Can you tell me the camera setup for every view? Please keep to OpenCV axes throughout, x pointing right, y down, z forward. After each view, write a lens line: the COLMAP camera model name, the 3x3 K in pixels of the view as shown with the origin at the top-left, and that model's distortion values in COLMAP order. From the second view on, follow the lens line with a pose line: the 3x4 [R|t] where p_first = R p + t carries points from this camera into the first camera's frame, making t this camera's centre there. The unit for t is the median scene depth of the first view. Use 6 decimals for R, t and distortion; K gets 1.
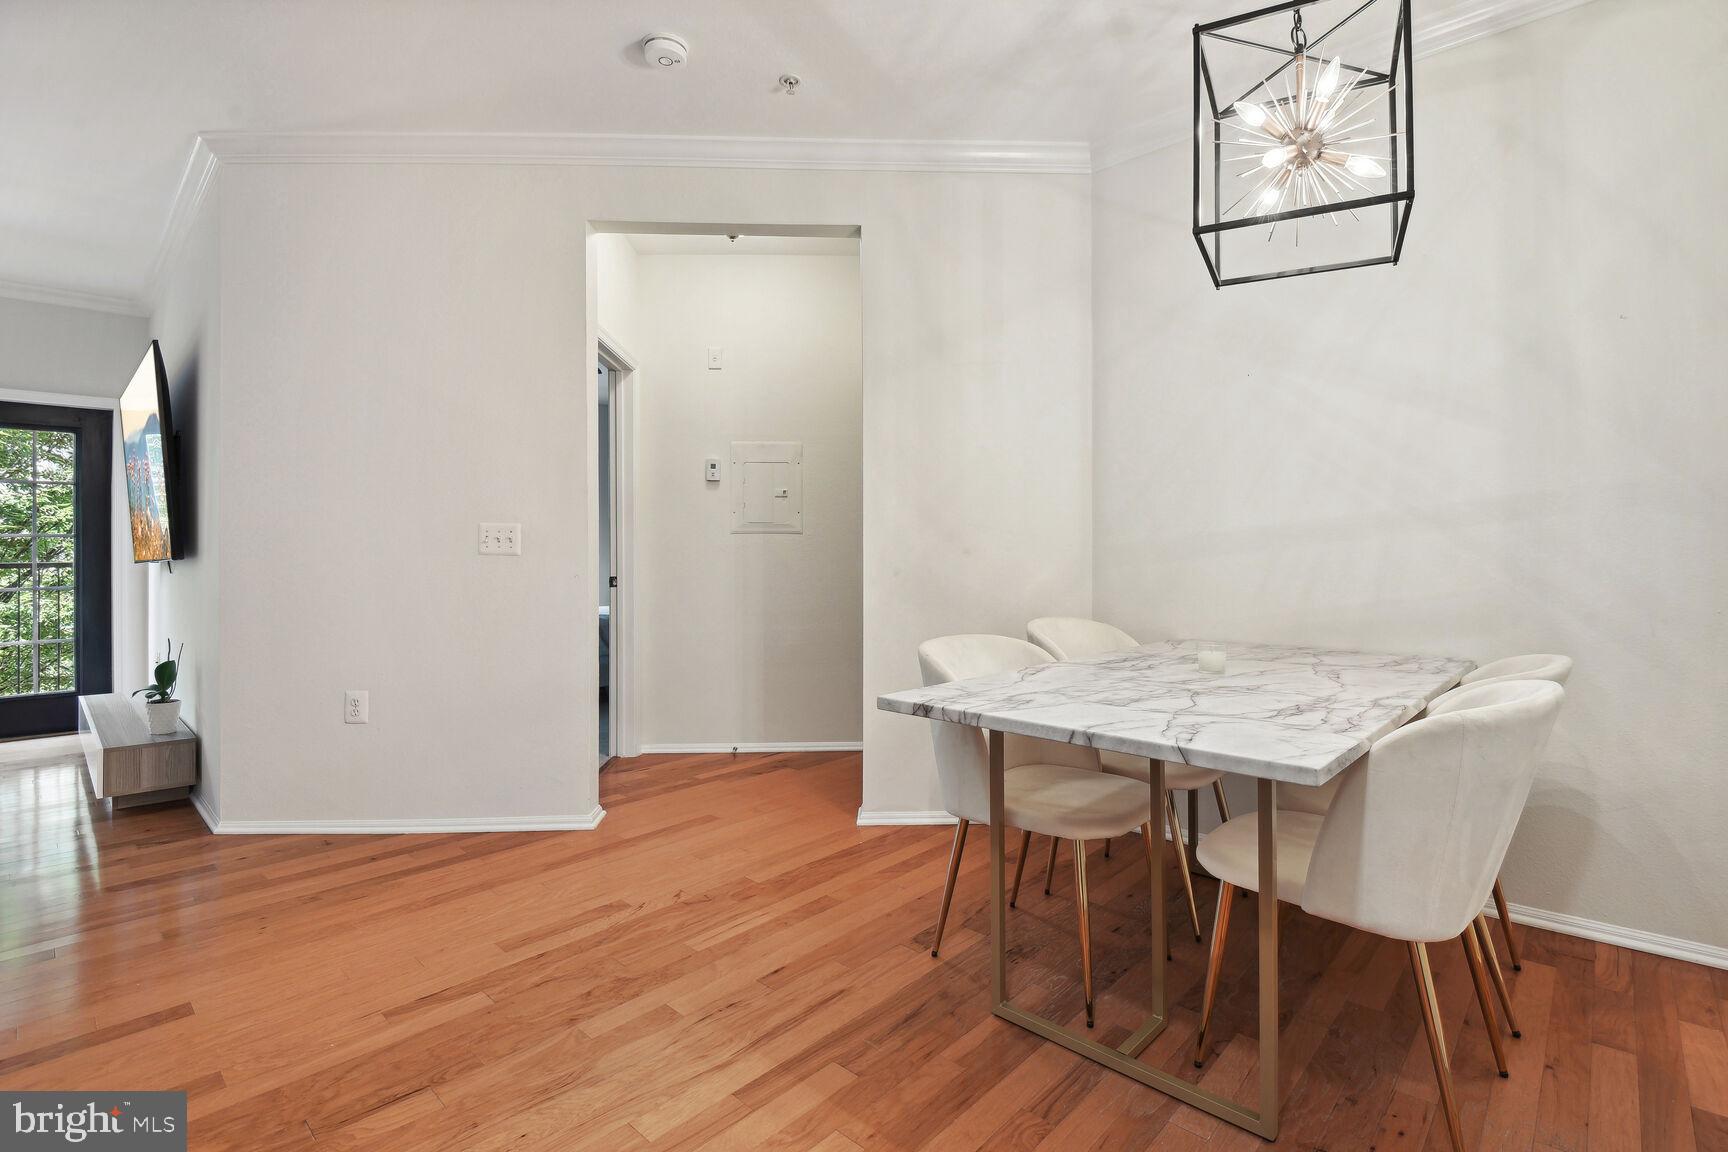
lens RADIAL K [[794.8, 0, 880.1], [0, 794.8, 556.0], [0, 0, 1]] dist [0.002120, -0.016797]
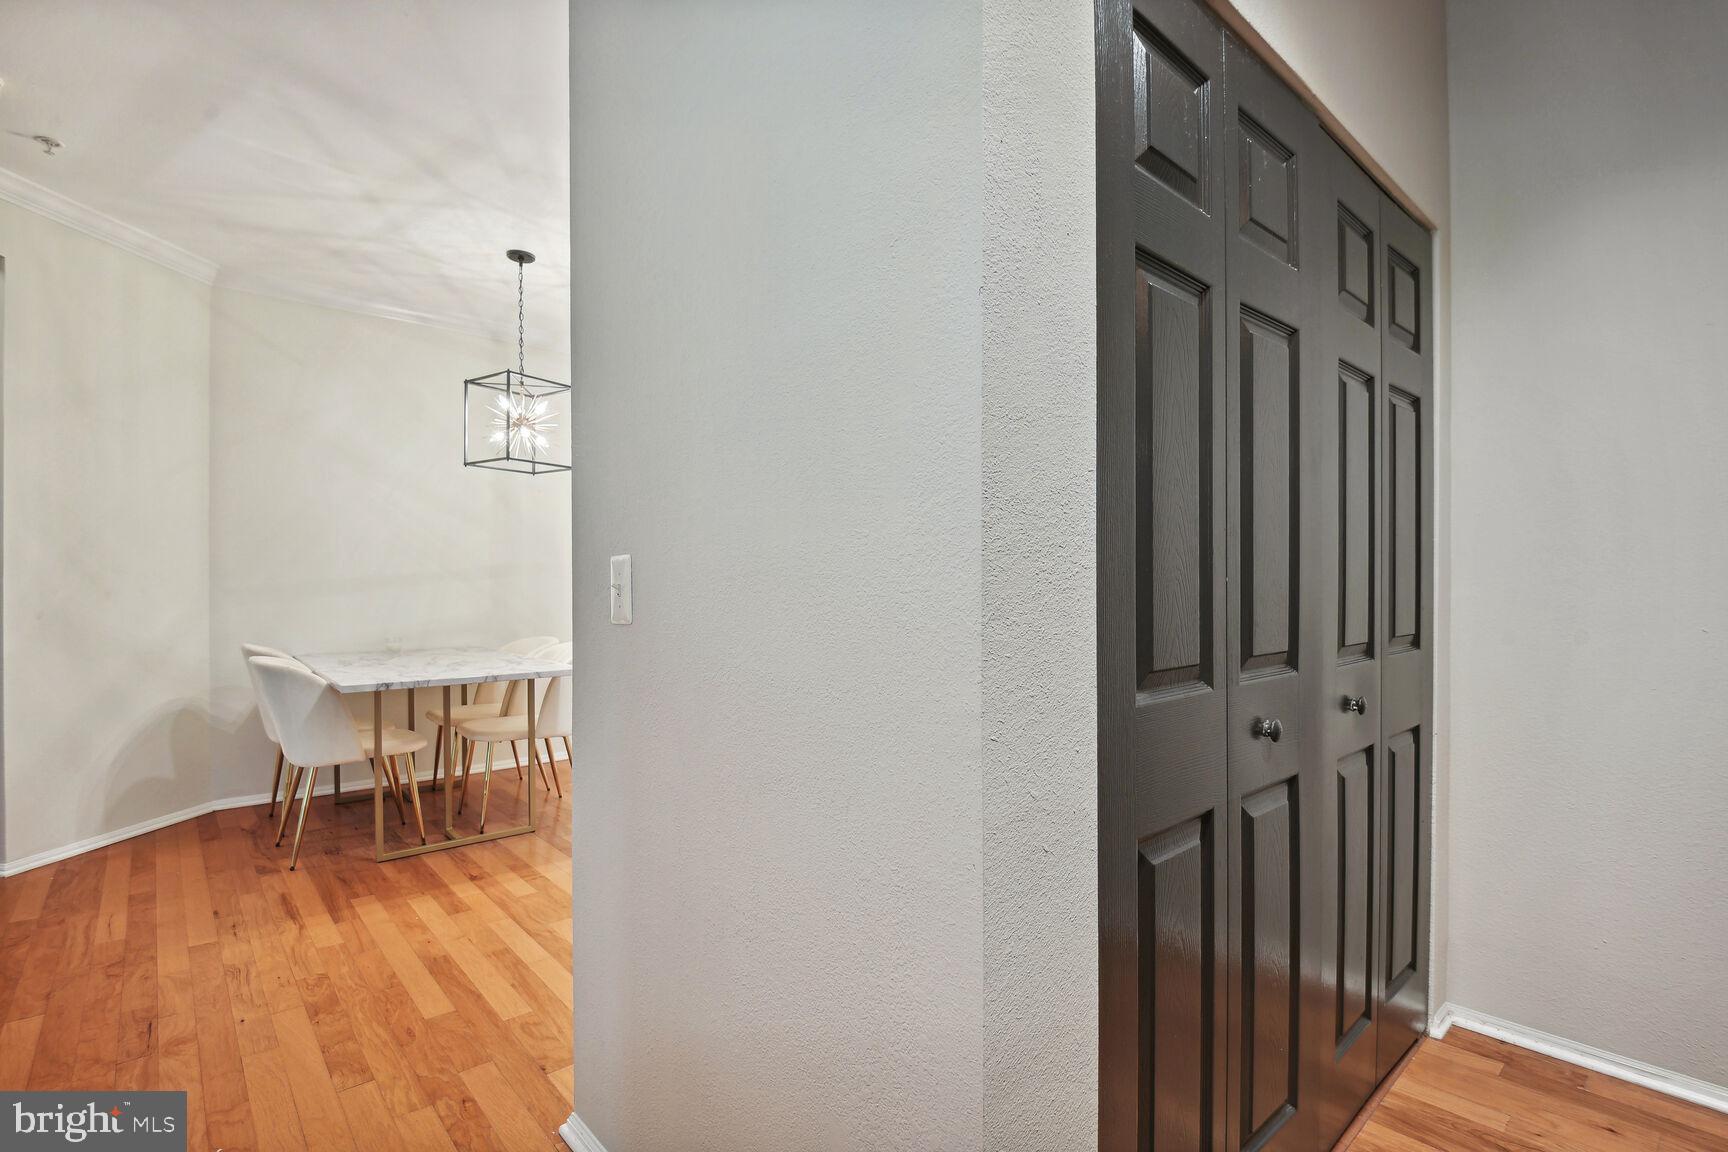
lens RADIAL K [[806.3, 0, 868.9], [0, 806.3, 592.2], [0, 0, 1]] dist [0.001180, -0.018444]
pose [[0.101955, -0.003205, 0.994784, -1.415195], [-0.001221, 0.999994, 0.003347, -0.020324], [-0.994788, -0.001556, 0.101950, -0.233676]]
